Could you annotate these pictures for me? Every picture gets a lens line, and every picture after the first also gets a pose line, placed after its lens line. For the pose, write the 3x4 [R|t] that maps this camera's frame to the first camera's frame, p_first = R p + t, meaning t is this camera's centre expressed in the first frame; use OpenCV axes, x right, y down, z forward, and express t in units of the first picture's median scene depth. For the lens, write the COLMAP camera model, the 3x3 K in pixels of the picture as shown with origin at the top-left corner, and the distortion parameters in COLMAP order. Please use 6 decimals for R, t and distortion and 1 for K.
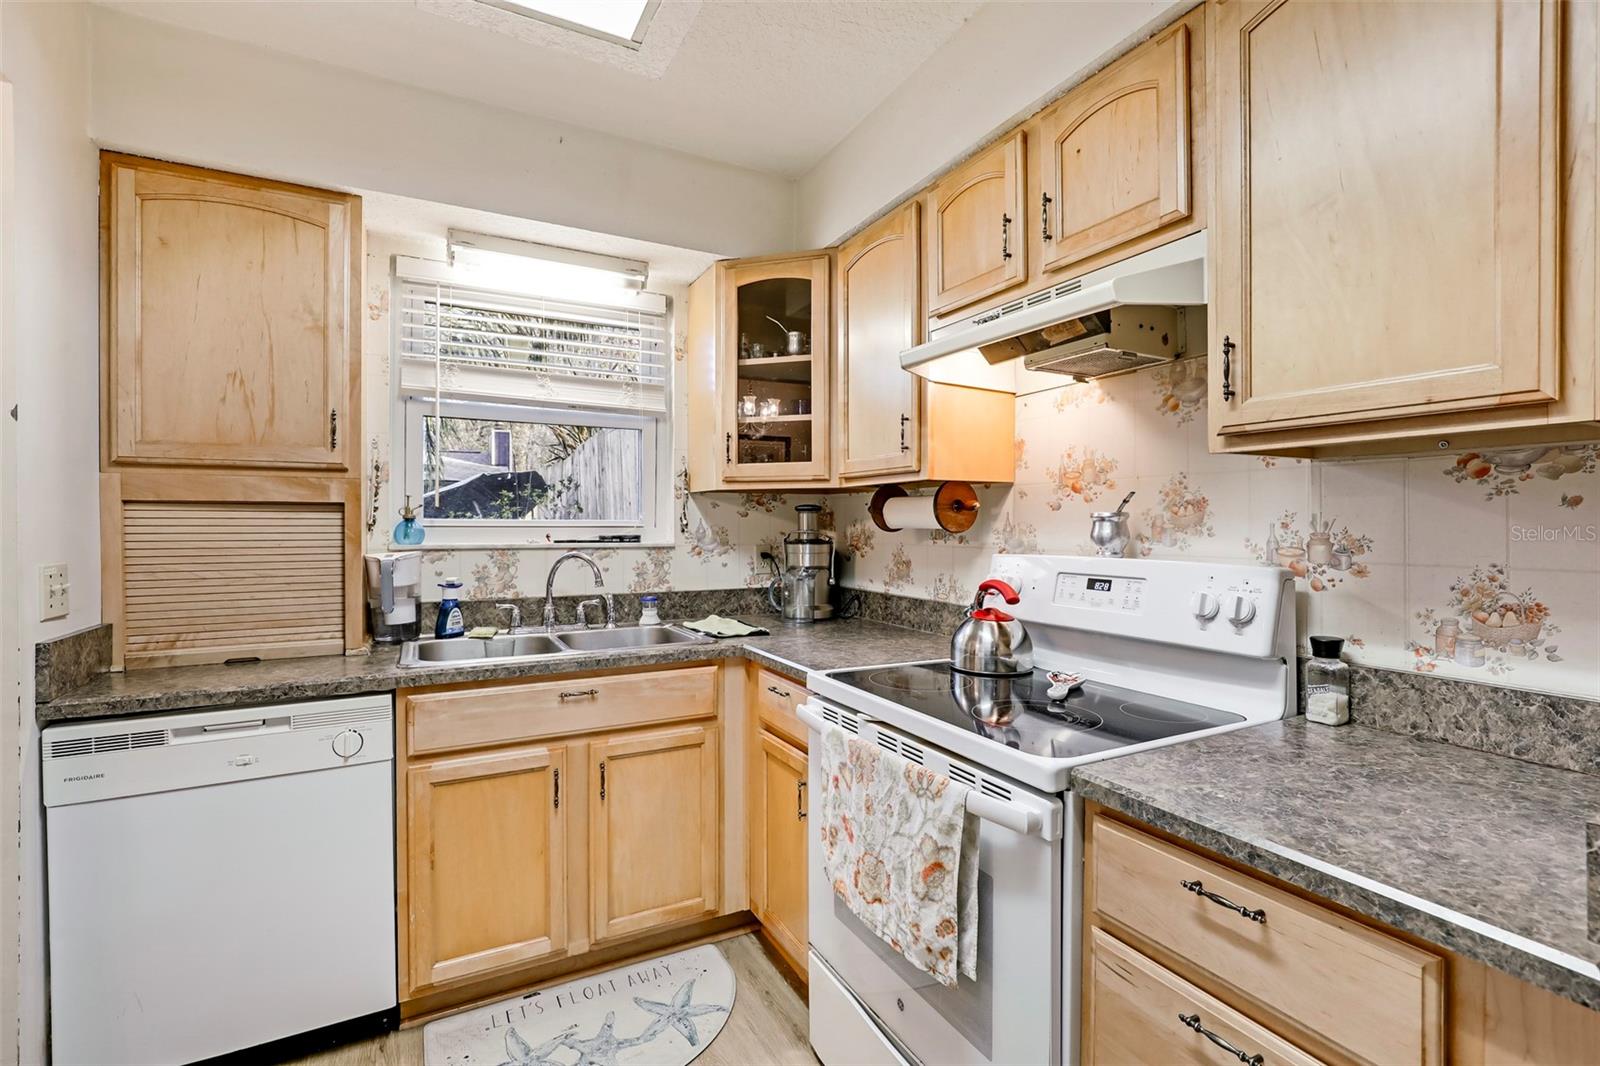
lens RADIAL K [[728.2, 0, 803.9], [0, 728.2, 527.3], [0, 0, 1]] dist [-0.014820, 0.000922]
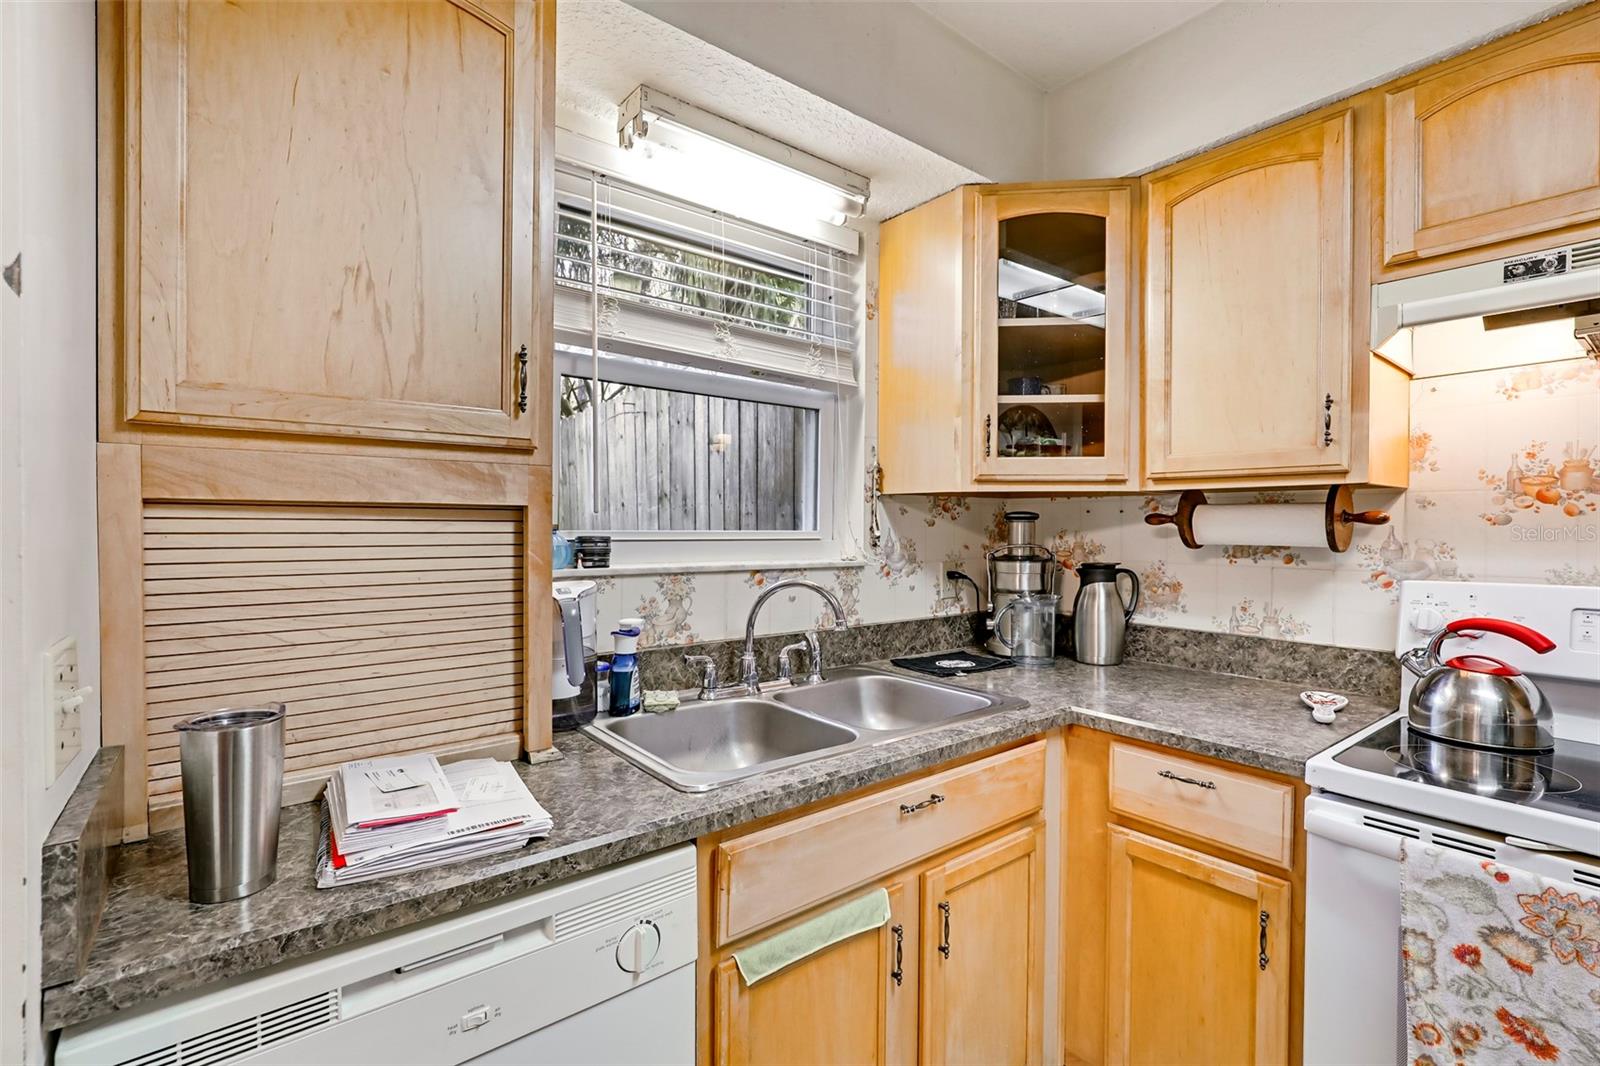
lens RADIAL K [[716.7, 0, 790.4], [0, 716.7, 532.1], [0, 0, 1]] dist [-0.014180, 0.000523]
pose [[0.983227, 0.002726, 0.182364, -0.553463], [-0.003720, 0.999980, 0.005107, -0.017175], [-0.182347, -0.005700, 0.983218, 0.401431]]
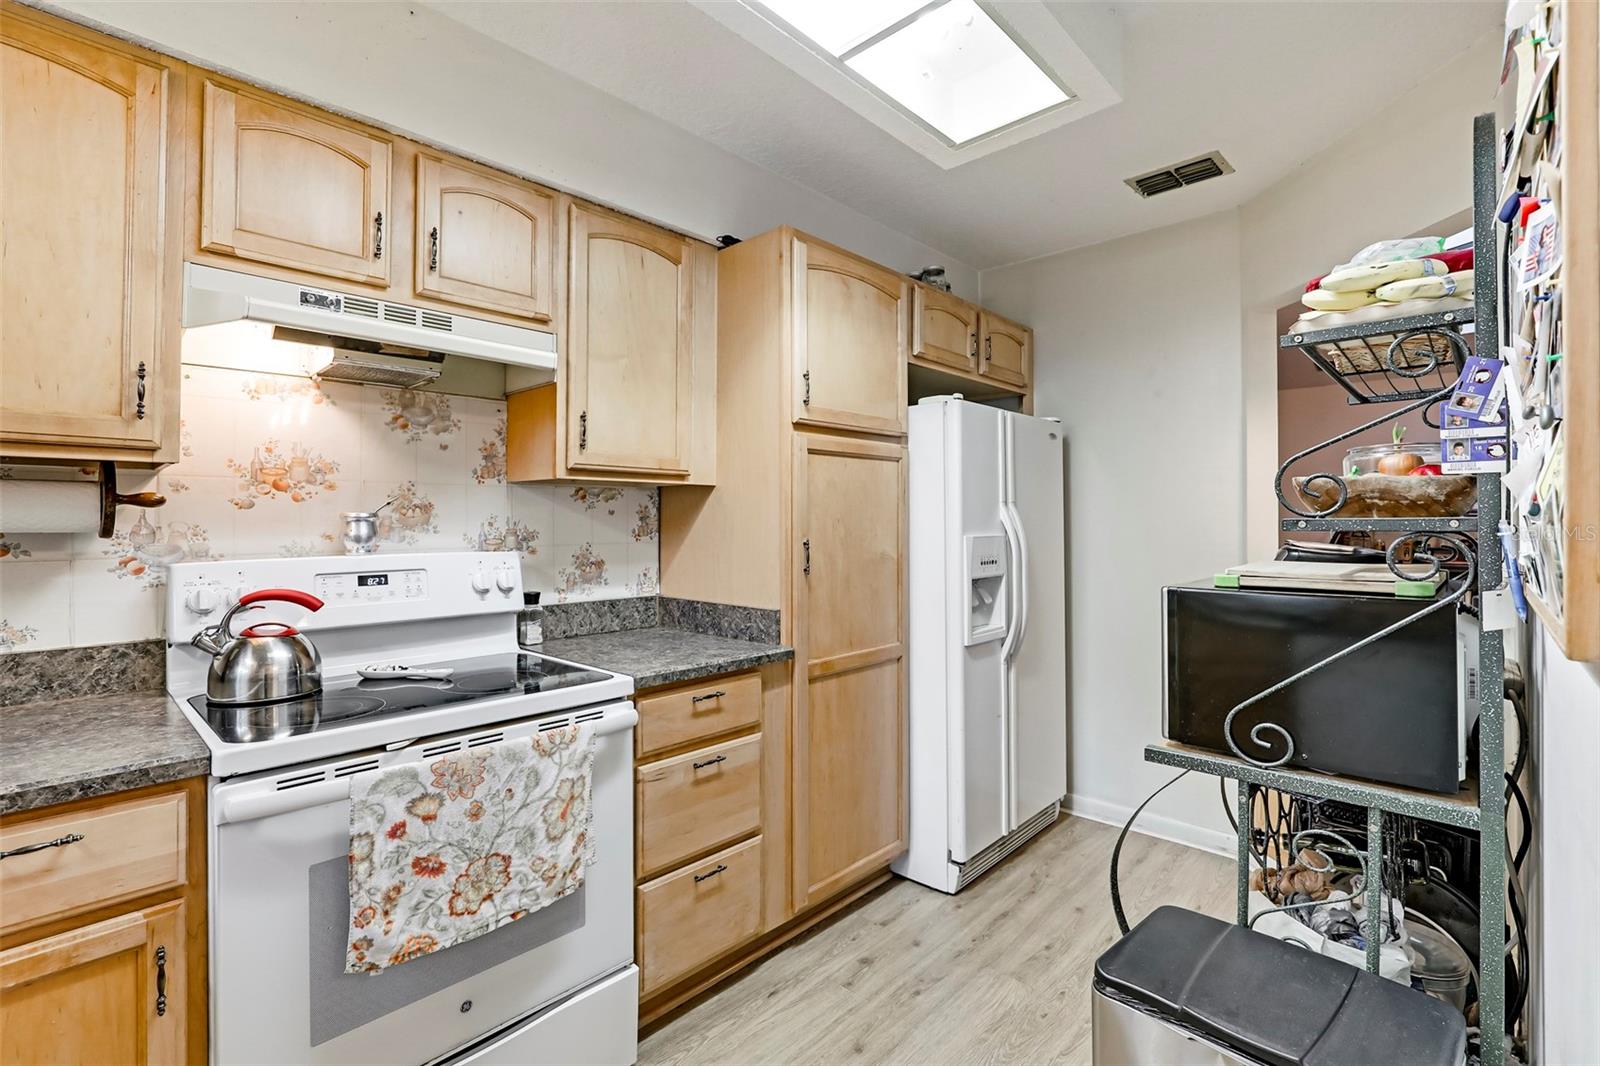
lens RADIAL K [[730.8, 0, 799.1], [0, 730.8, 512.0], [0, 0, 1]] dist [-0.000793, 0.000257]
pose [[-0.324191, 0.013505, 0.945895, -0.726694], [0.008150, 0.999901, -0.011483, -0.003928], [-0.945957, 0.003986, -0.324269, 0.666187]]
